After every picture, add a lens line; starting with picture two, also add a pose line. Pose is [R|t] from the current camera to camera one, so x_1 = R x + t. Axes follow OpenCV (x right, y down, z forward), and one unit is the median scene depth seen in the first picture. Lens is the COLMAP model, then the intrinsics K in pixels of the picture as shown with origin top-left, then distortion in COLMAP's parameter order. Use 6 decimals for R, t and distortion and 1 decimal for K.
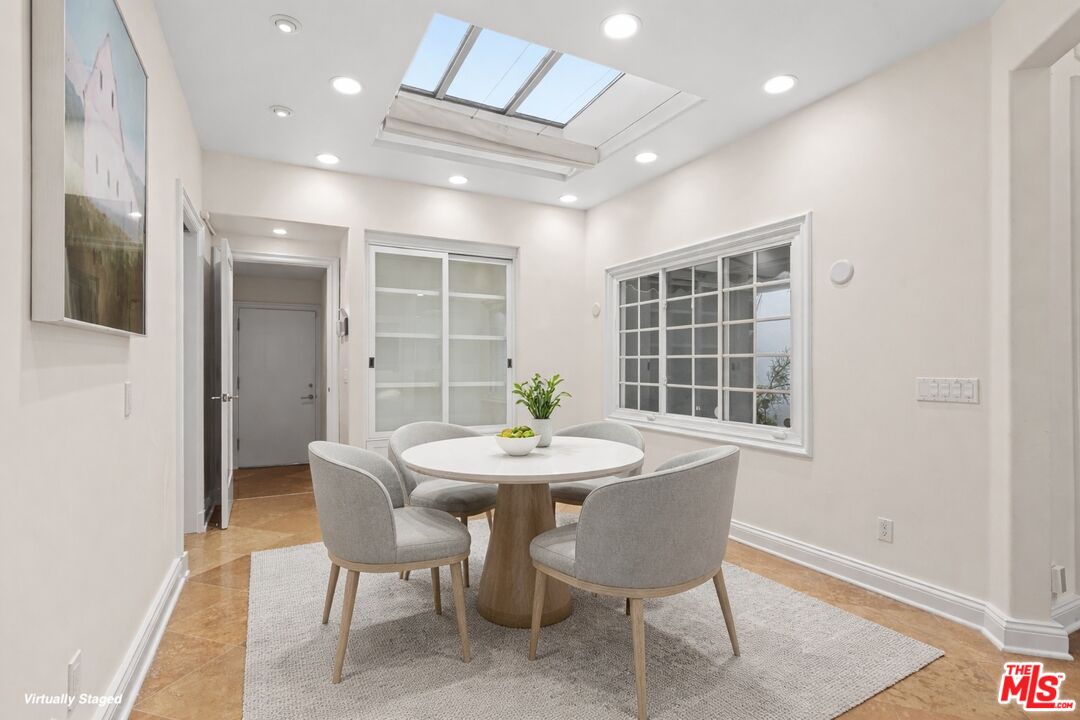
lens RADIAL K [[491.4, 0, 539.3], [0, 491.4, 364.8], [0, 0, 1]] dist [0.002136, -0.000091]
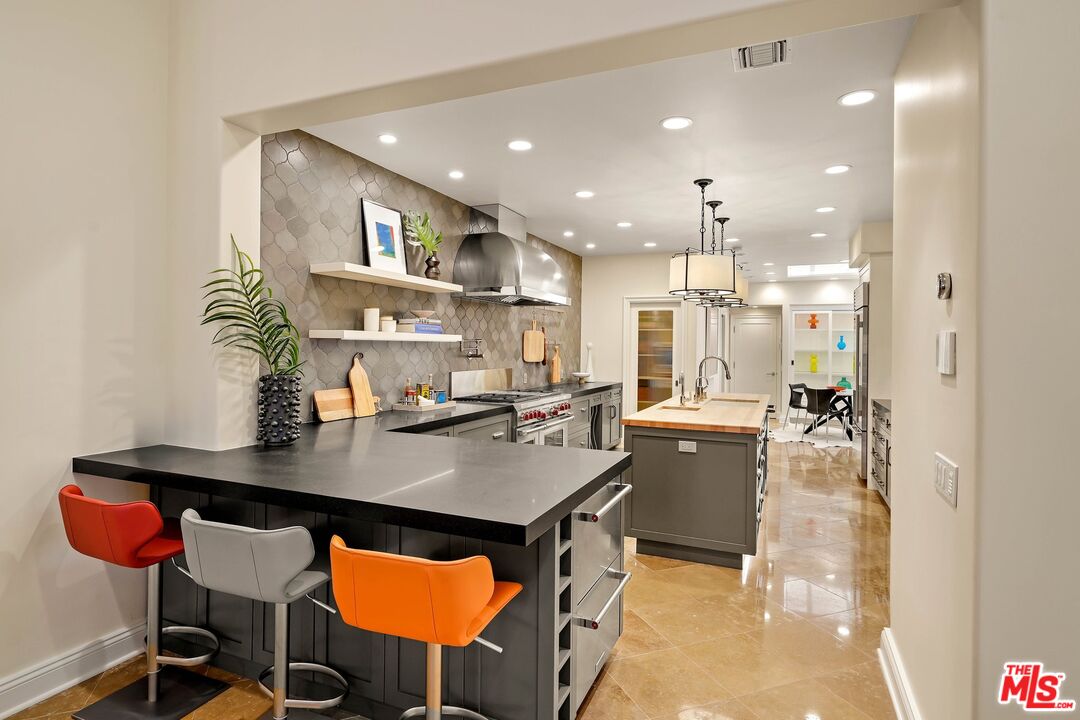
lens RADIAL K [[579.7, 0, 540.3], [0, 579.7, 334.9], [0, 0, 1]] dist [-0.000487, -0.000099]
pose [[0.630384, -0.002054, -0.776281, 0.996142], [-0.015358, 0.999768, -0.015116, -0.073766], [0.776132, 0.021451, 0.630206, -1.581279]]
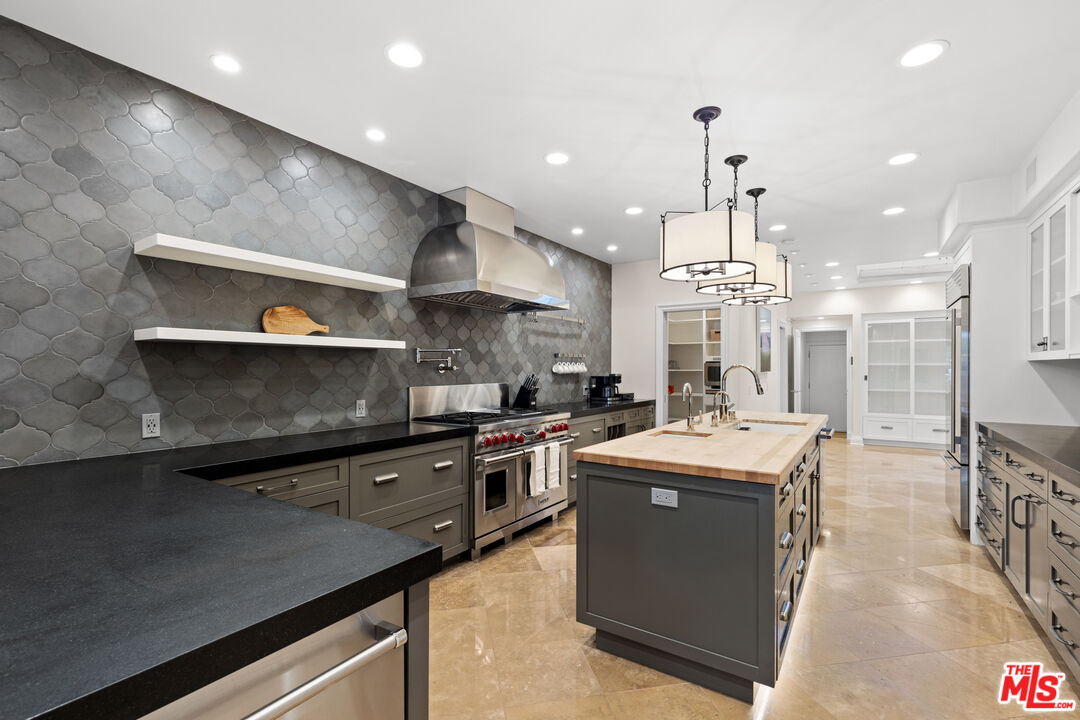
lens RADIAL K [[491.4, 0, 539.3], [0, 491.4, 364.8], [0, 0, 1]] dist [0.002136, -0.000091]
pose [[0.476766, -0.001156, -0.879030, 0.814682], [-0.002364, 0.999994, -0.002597, -0.049713], [0.879027, 0.003317, 0.476760, -1.179081]]
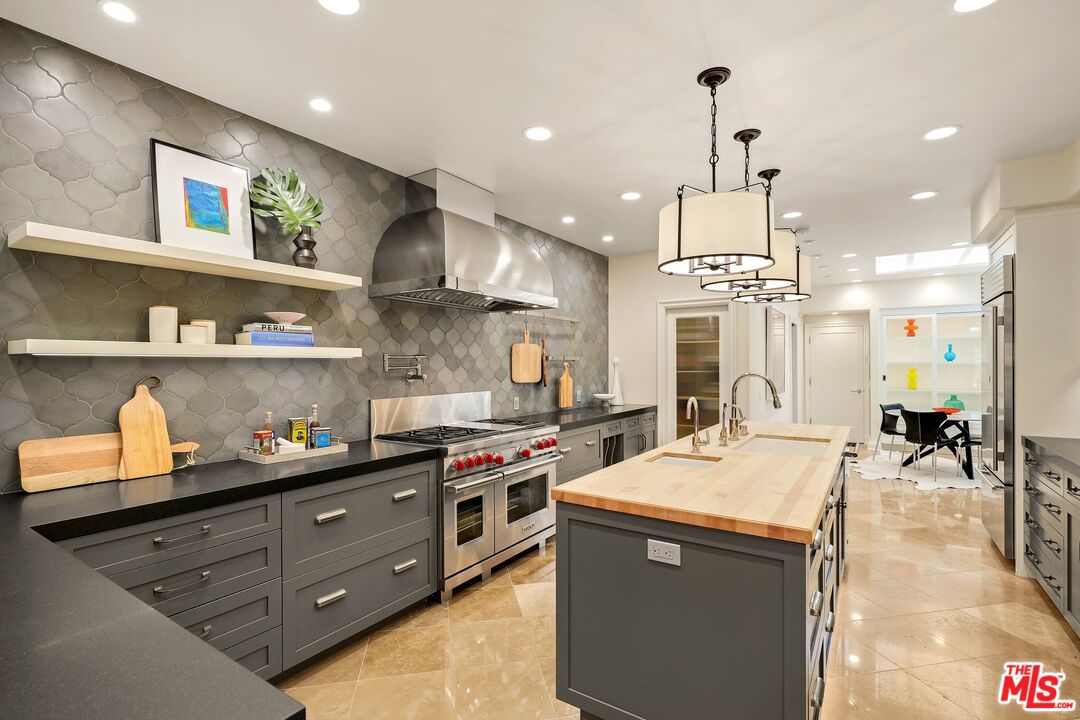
lens RADIAL K [[510.2, 0, 540.0], [0, 510.2, 360.0], [0, 0, 1]] dist [-0.001568, 0.000090]
pose [[0.479588, -0.004434, -0.877482, 0.751177], [0.002351, 0.999990, -0.003768, -0.069042], [0.877490, -0.000256, 0.479594, -1.114927]]
